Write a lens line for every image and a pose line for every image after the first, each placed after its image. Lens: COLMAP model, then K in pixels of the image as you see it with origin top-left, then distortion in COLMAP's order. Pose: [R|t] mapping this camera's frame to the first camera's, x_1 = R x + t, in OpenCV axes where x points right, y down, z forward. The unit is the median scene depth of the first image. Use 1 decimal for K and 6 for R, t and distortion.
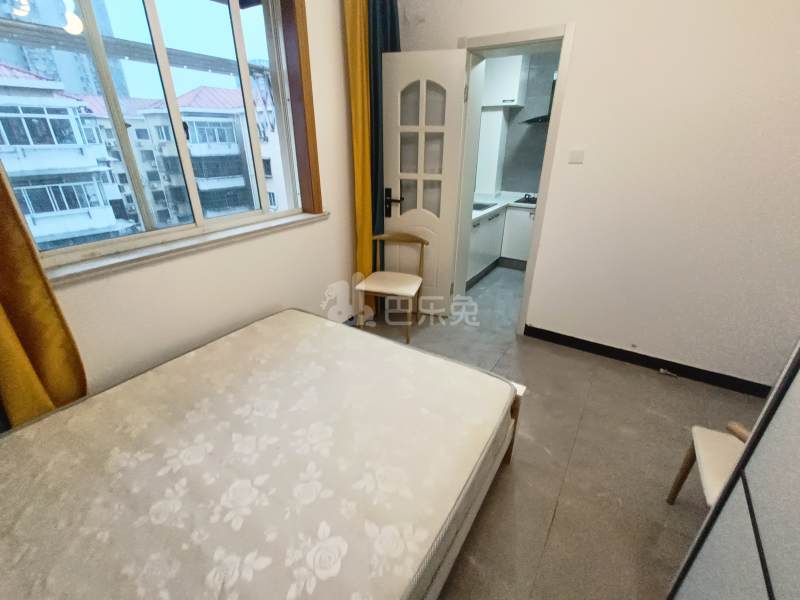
lens RADIAL K [[358.6, 0, 394.9], [0, 358.6, 296.8], [0, 0, 1]] dist [0.004301, 0.000211]
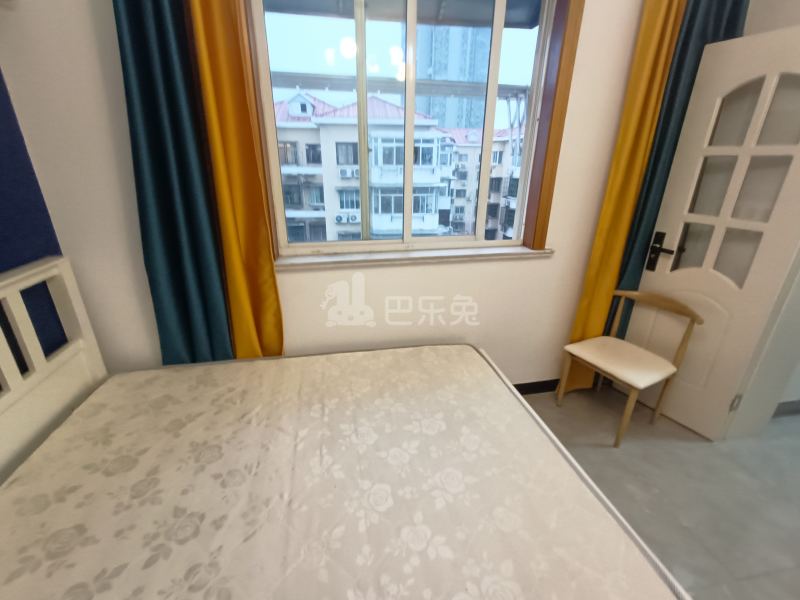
lens RADIAL K [[358.6, 0, 400.5], [0, 358.6, 297.6], [0, 0, 1]] dist [0.004301, 0.000211]
pose [[0.703854, 0.260505, -0.660853, 0.133856], [-0.296330, 0.953191, 0.060131, -0.072205], [0.645583, 0.153507, 0.748103, 0.159597]]
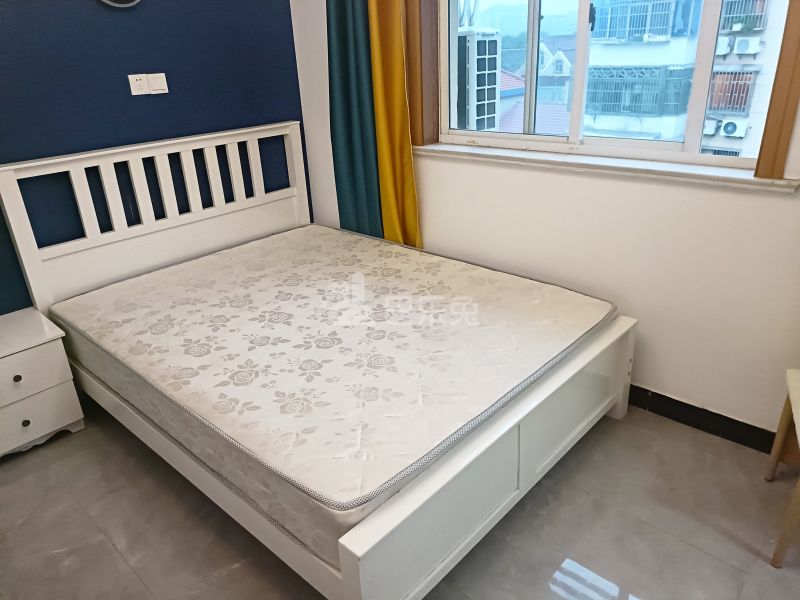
lens RADIAL K [[587.8, 0, 399.0], [0, 587.8, 283.1], [0, 0, 1]] dist [0.057199, -0.054490]
pose [[-0.159391, 0.382100, -0.910271, 0.571974], [-0.359531, 0.836271, 0.413992, -0.242595], [0.919419, 0.393257, 0.004082, 0.553423]]
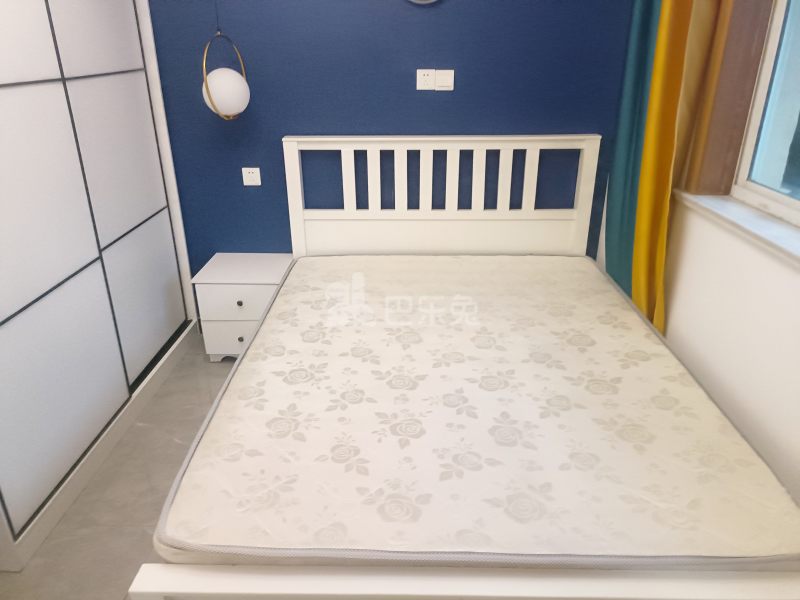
lens RADIAL K [[587.8, 0, 395.7], [0, 587.8, 283.2], [0, 0, 1]] dist [0.057199, -0.054490]
pose [[-0.843247, 0.205407, -0.496732, 0.229906], [-0.213509, 0.720087, 0.660219, -0.366014], [0.493303, 0.662784, -0.563355, 0.816324]]
